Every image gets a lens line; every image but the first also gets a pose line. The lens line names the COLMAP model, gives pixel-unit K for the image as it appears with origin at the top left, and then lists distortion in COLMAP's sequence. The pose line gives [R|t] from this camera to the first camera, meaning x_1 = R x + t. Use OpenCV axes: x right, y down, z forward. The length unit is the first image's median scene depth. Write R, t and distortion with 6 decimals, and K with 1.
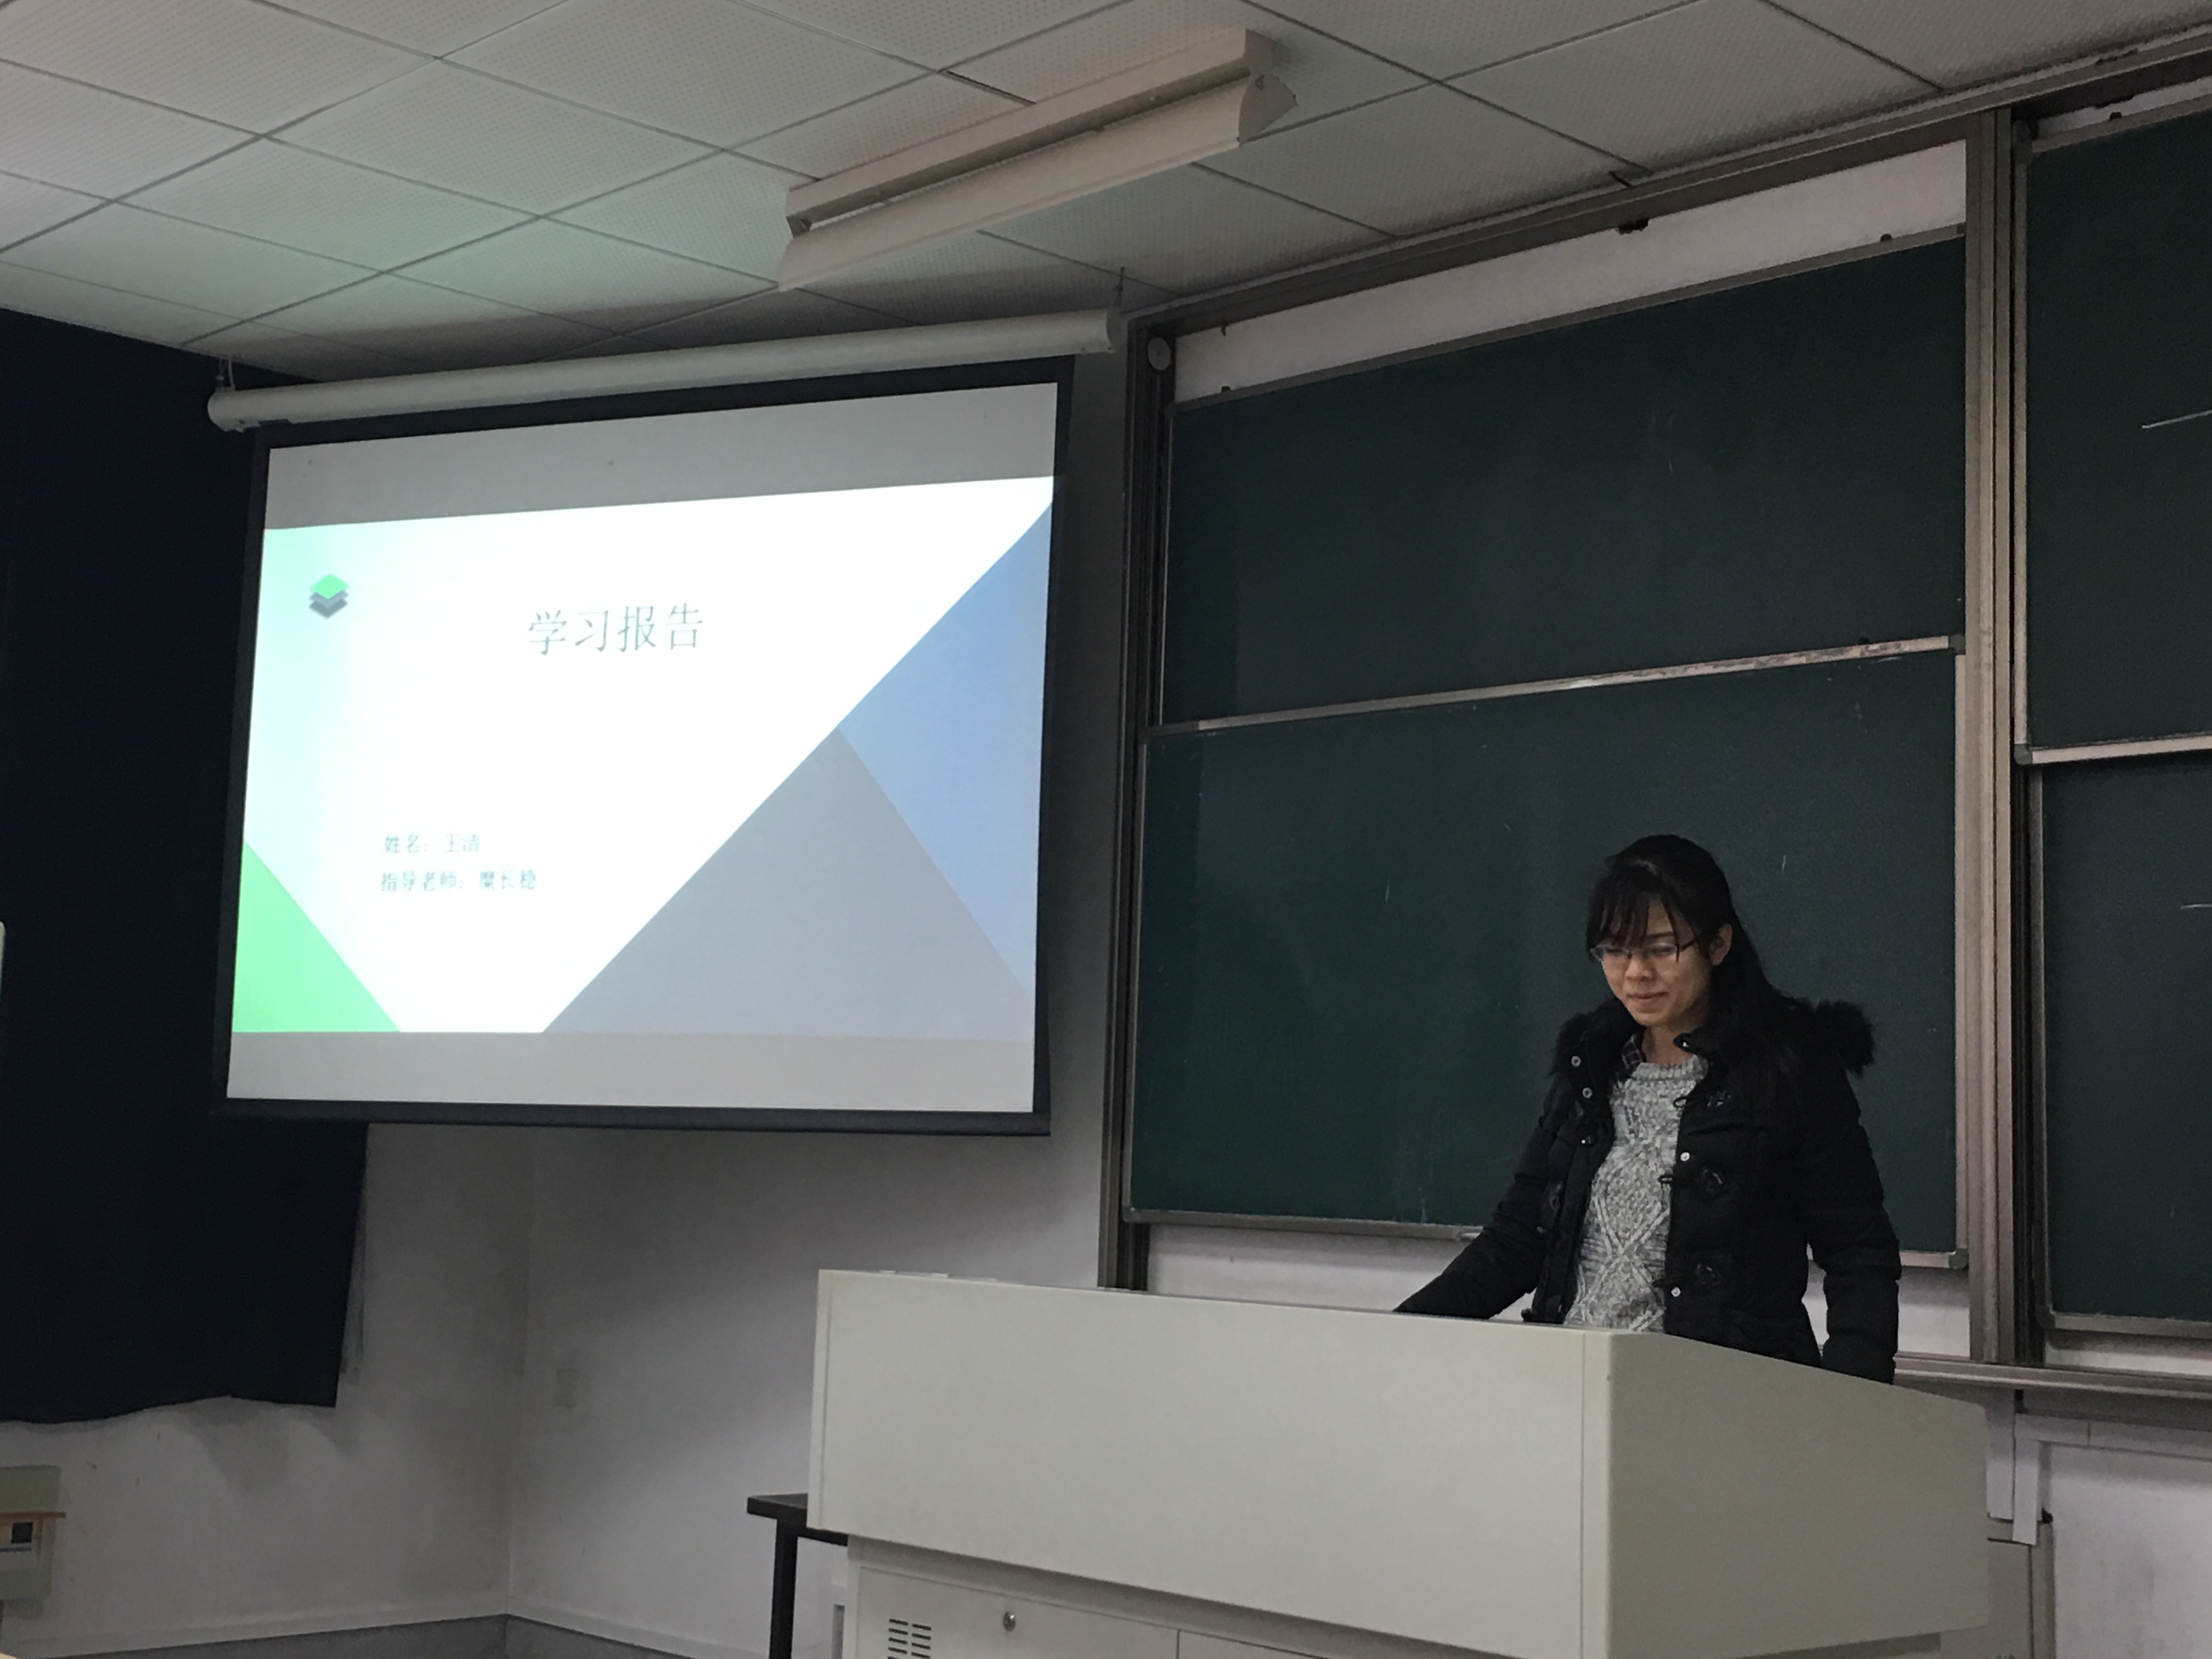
lens RADIAL K [[3065.1, 0, 1087.3], [0, 3065.1, 819.7], [0, 0, 1]] dist [0.067343, 0.000000]
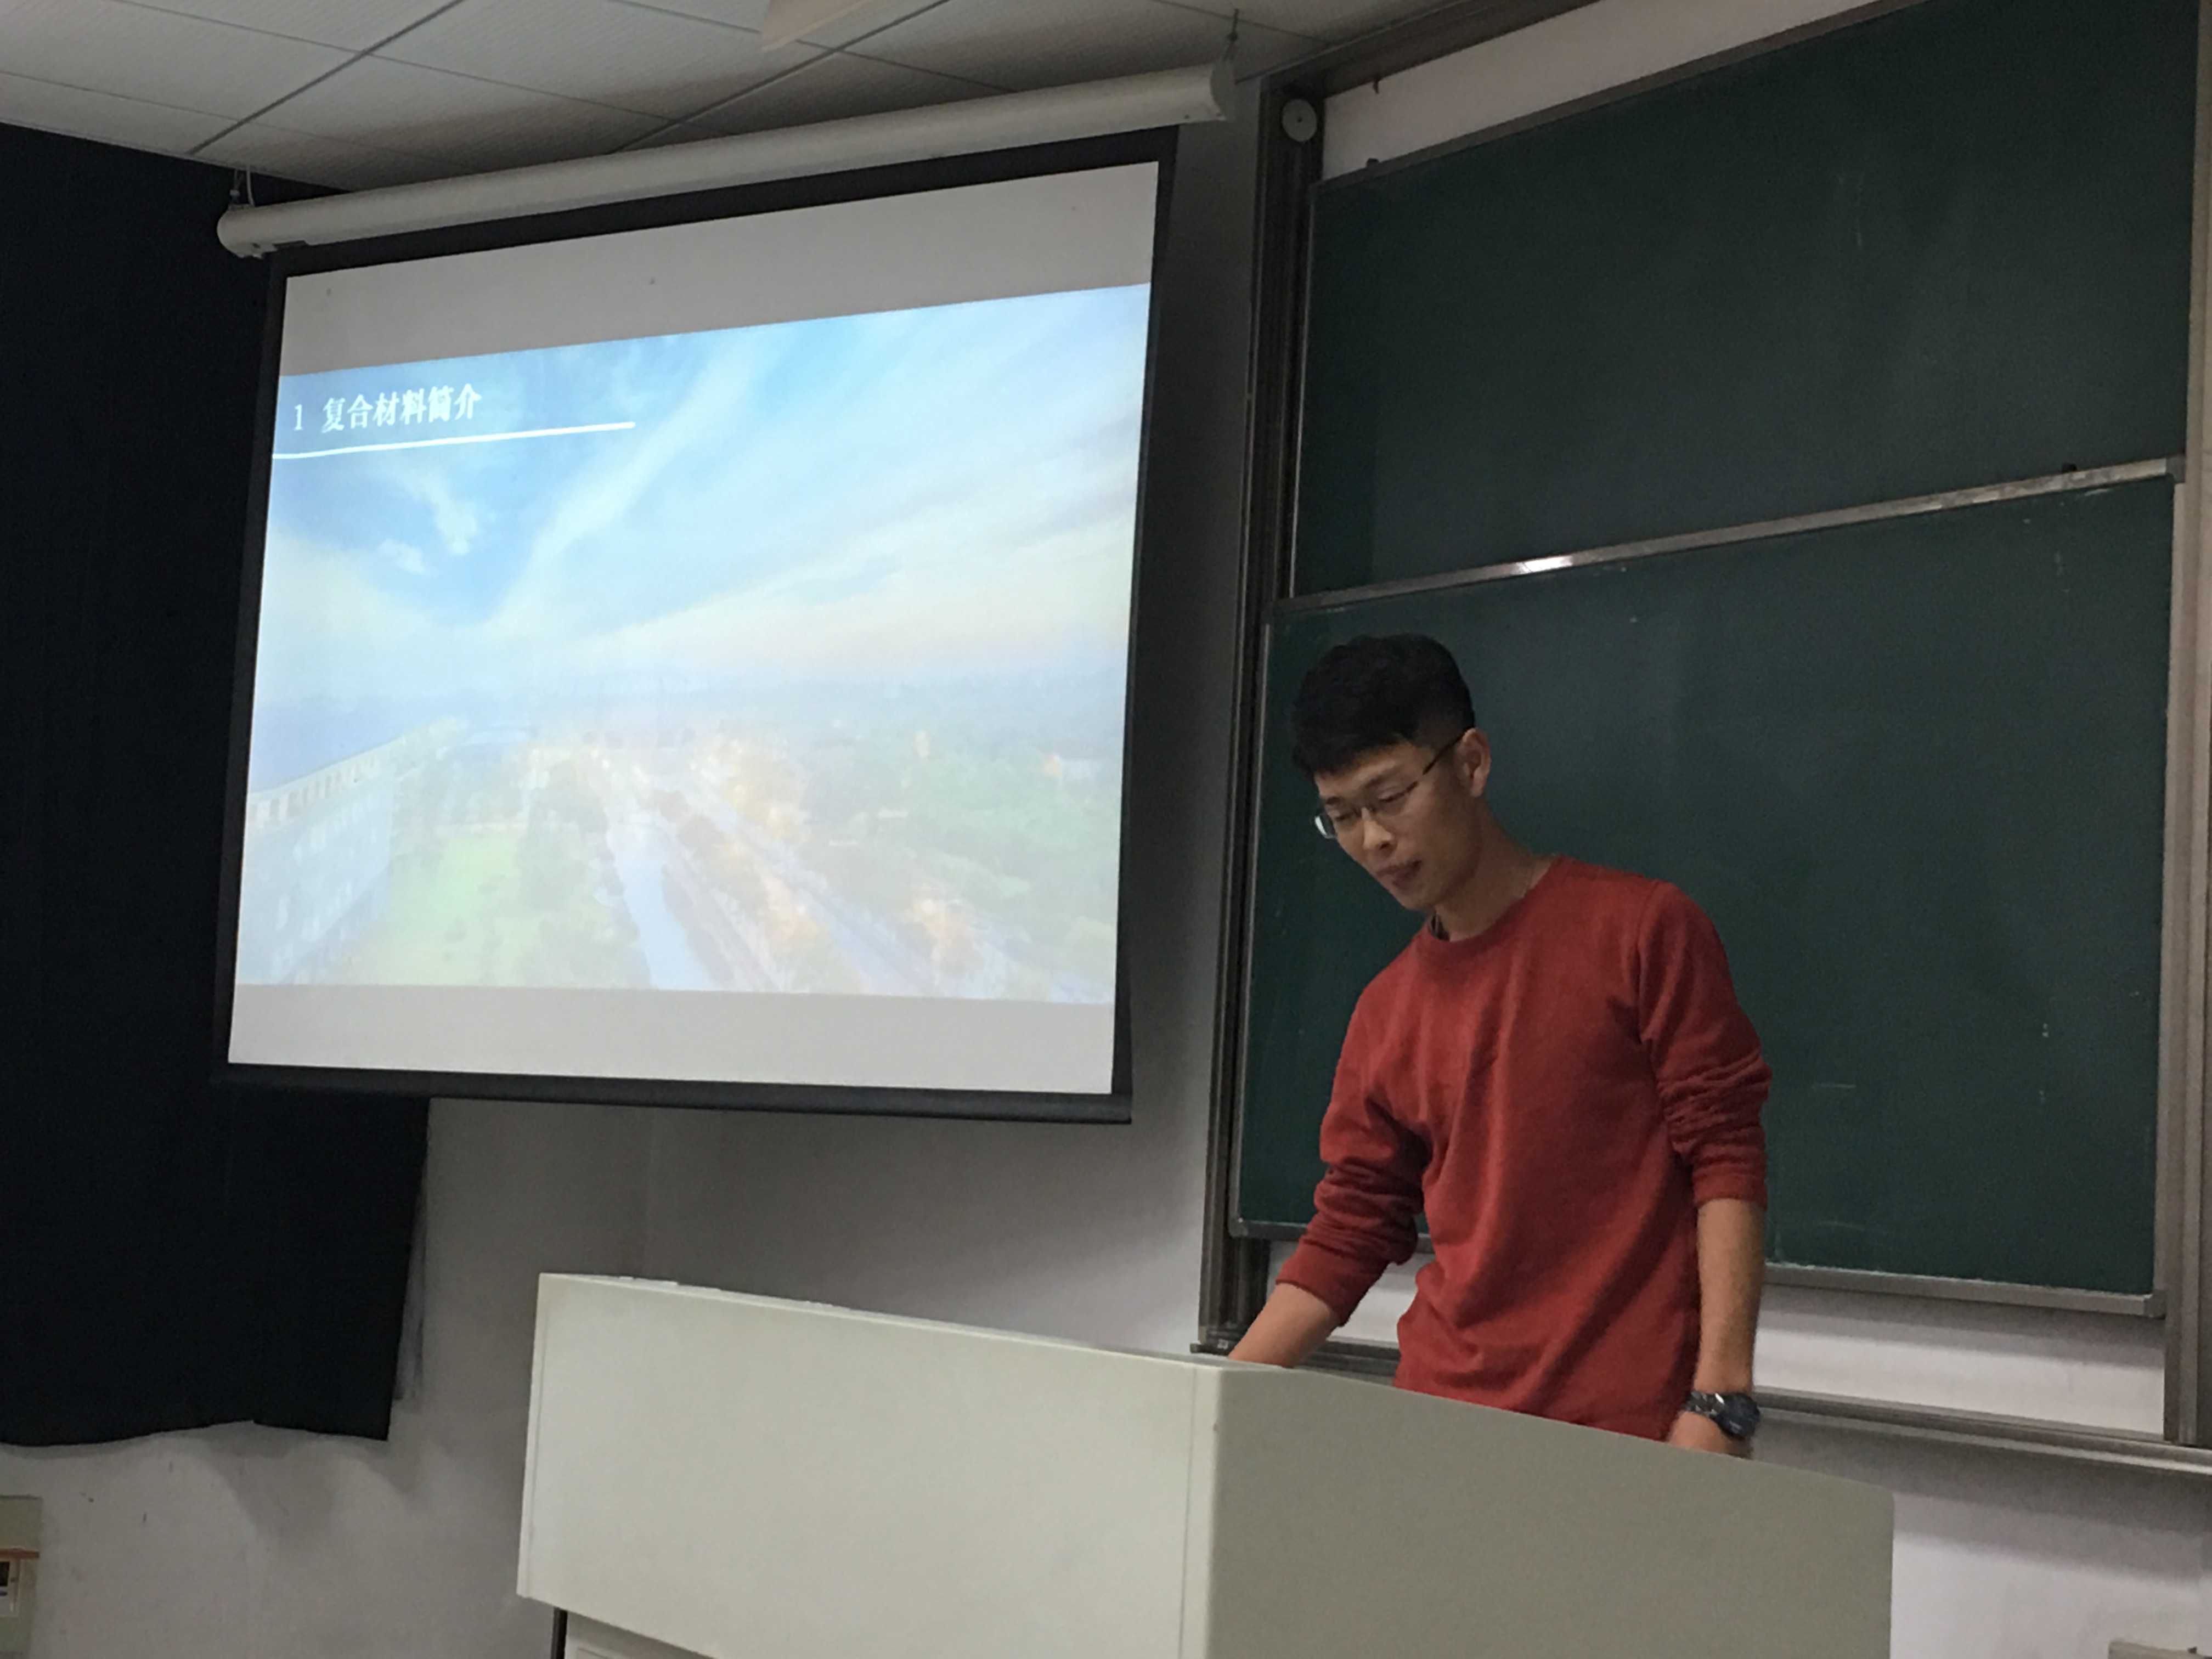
lens RADIAL K [[3790.9, 0, 1122.1], [0, 3790.9, 822.2], [0, 0, 1]] dist [0.058776, 0.000000]
pose [[0.980573, 0.002181, -0.196144, 0.172933], [0.001145, 0.999858, 0.016839, 0.009435], [0.196153, -0.016736, 0.980430, 0.049366]]
